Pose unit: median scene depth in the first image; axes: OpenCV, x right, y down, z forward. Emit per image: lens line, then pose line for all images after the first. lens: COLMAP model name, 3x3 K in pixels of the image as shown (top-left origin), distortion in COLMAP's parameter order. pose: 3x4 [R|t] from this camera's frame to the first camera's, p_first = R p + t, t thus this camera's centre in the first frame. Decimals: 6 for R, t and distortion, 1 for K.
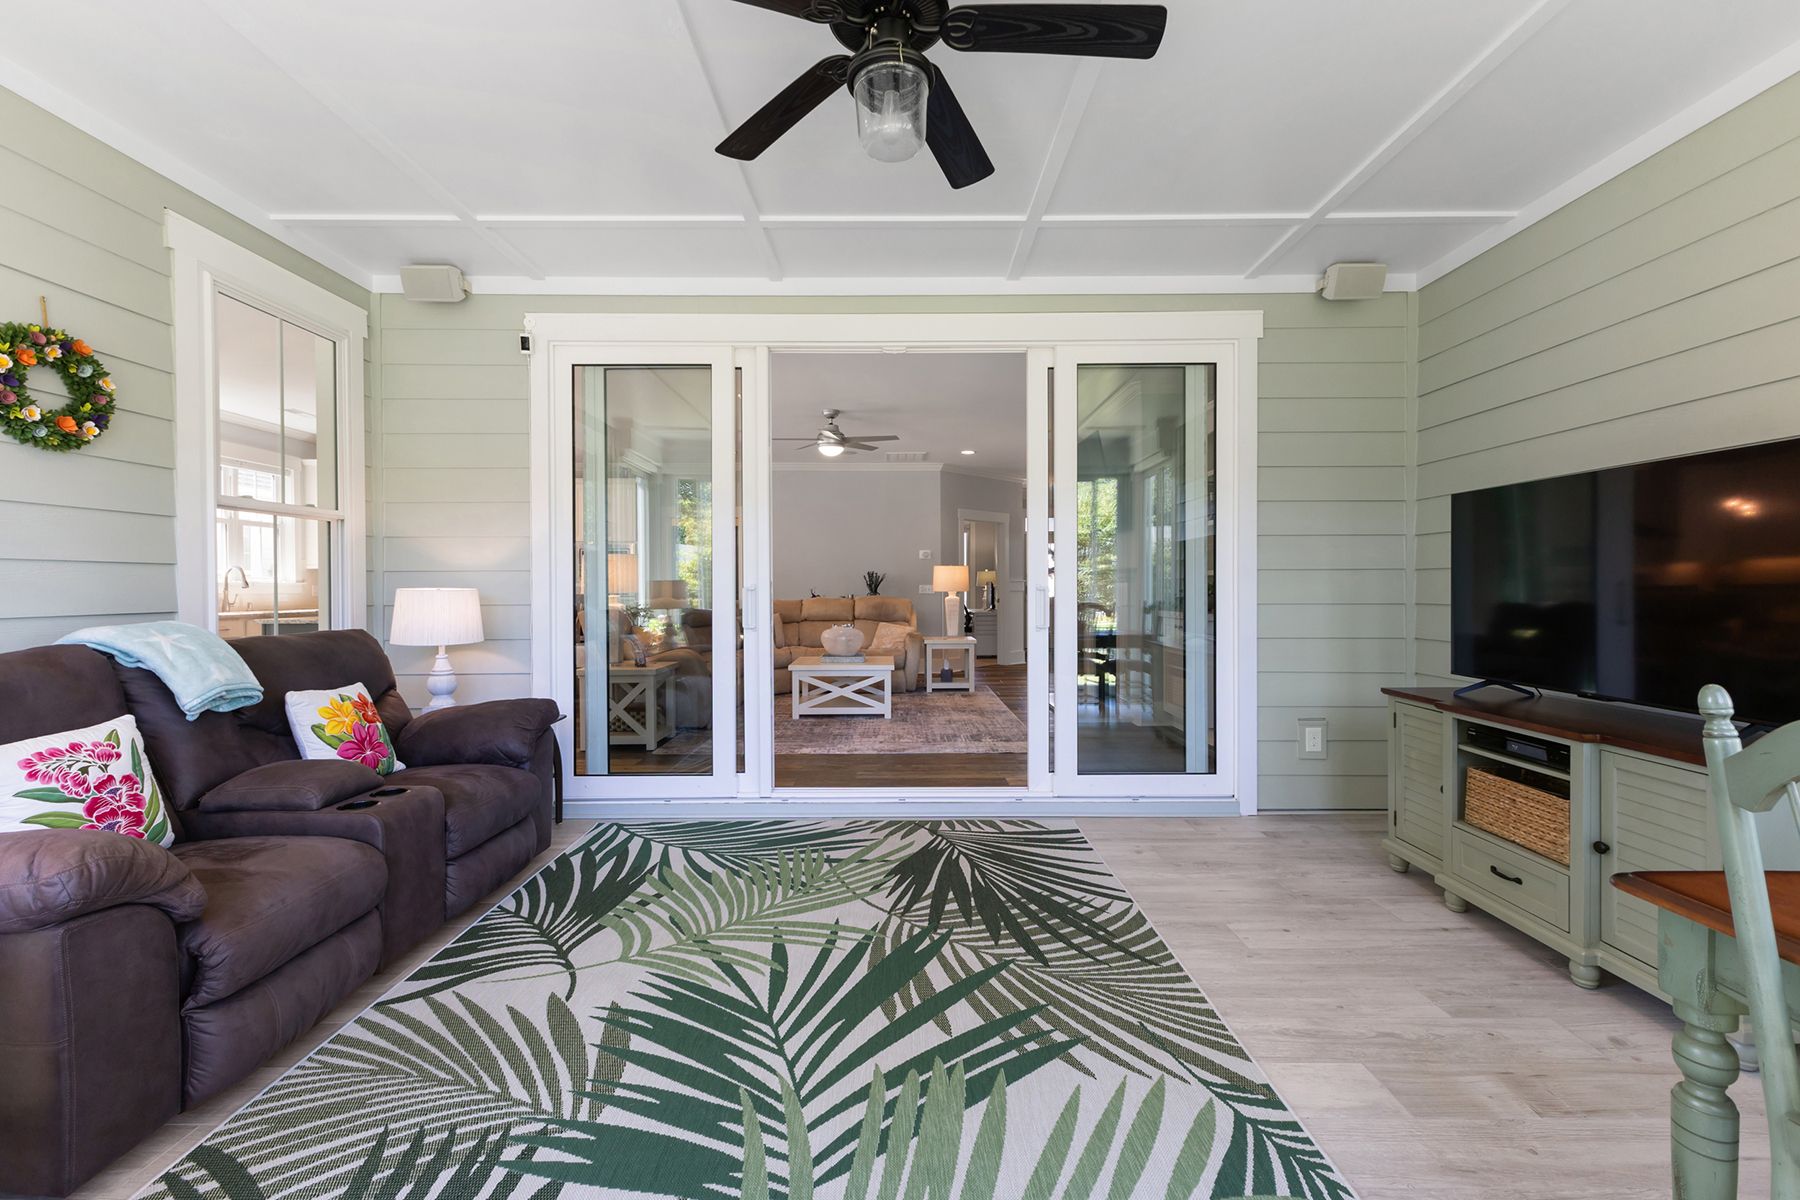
lens RADIAL K [[778.0, 0, 907.5], [0, 778.0, 588.7], [0, 0, 1]] dist [0.016049, -0.005848]
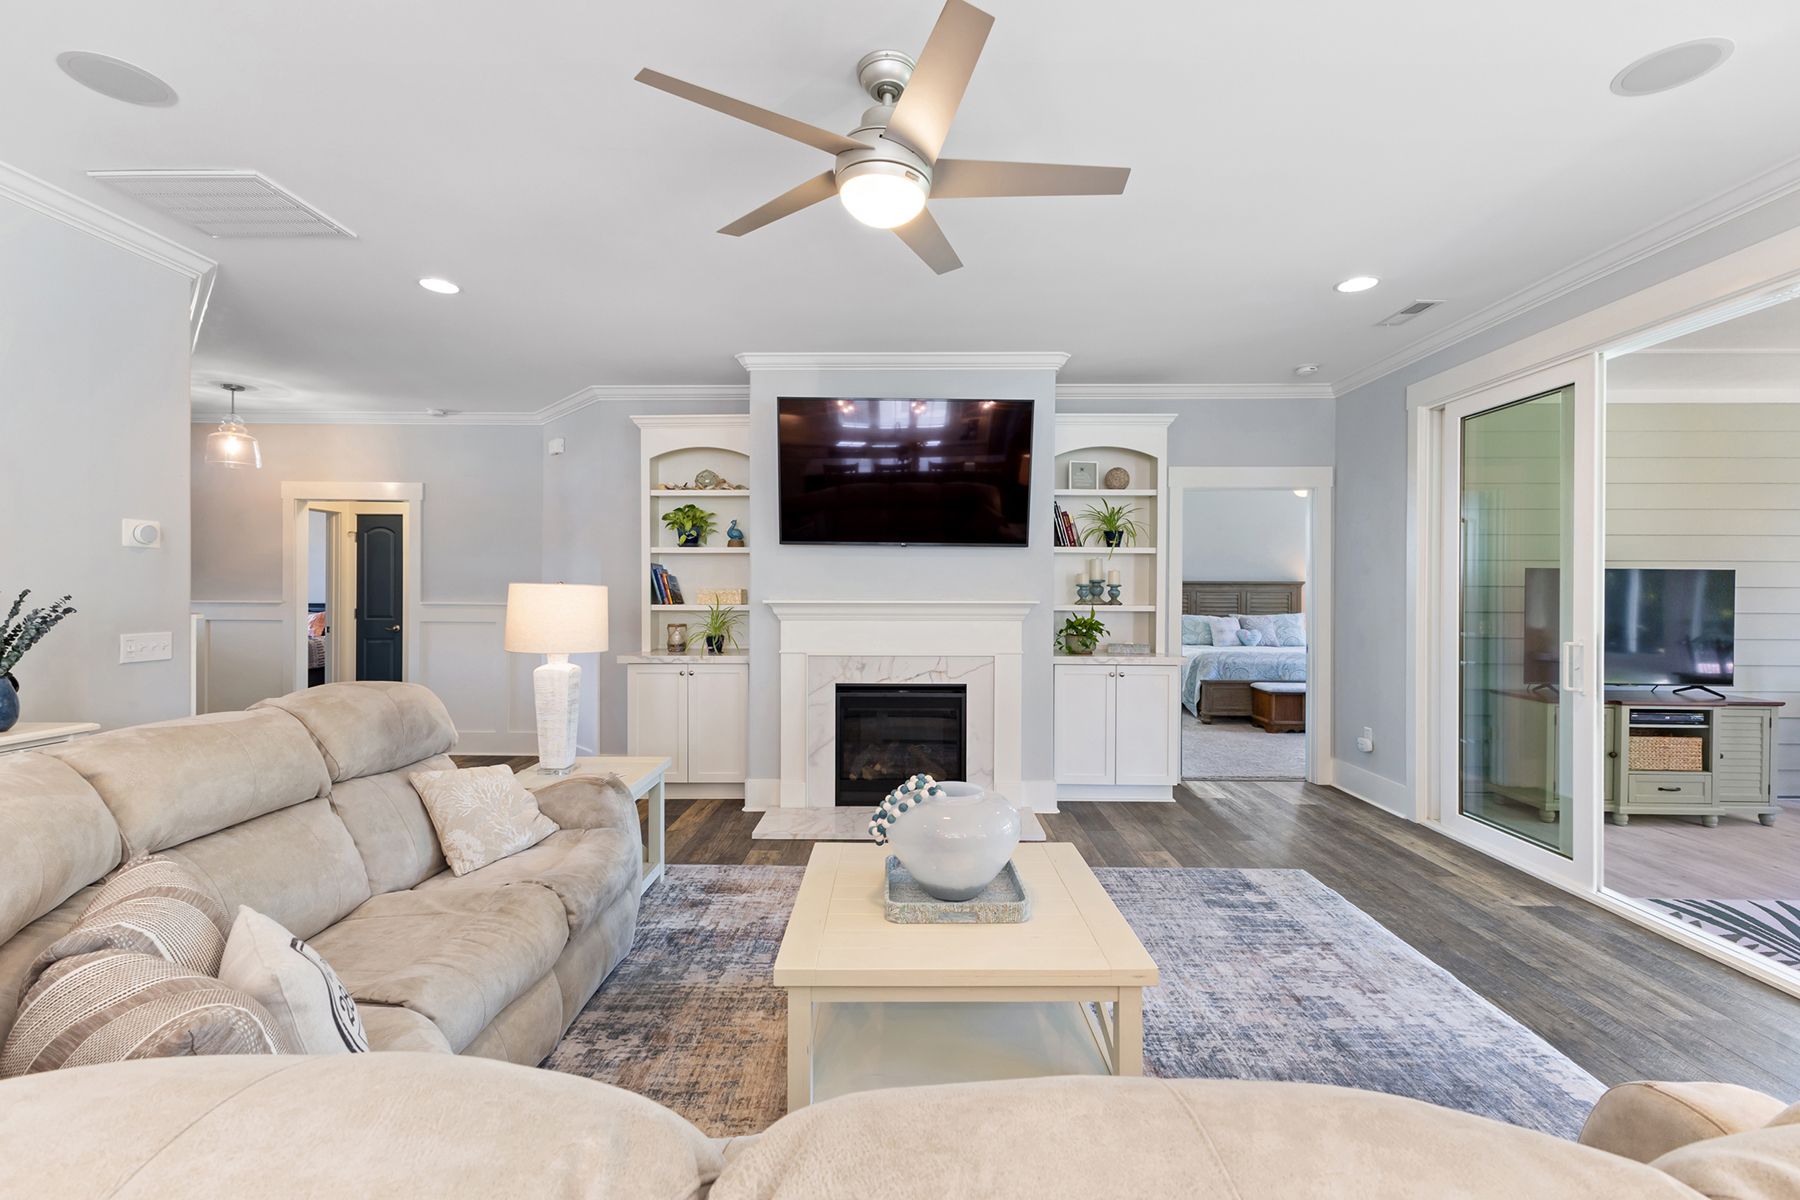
lens RADIAL K [[778.0, 0, 901.9], [0, 778.0, 593.7], [0, 0, 1]] dist [0.016049, -0.005848]
pose [[0.023880, -0.000982, 0.999714, -0.427107], [0.000104, 1.000000, 0.000980, -0.033687], [-0.999715, 0.000081, 0.023880, 1.074469]]
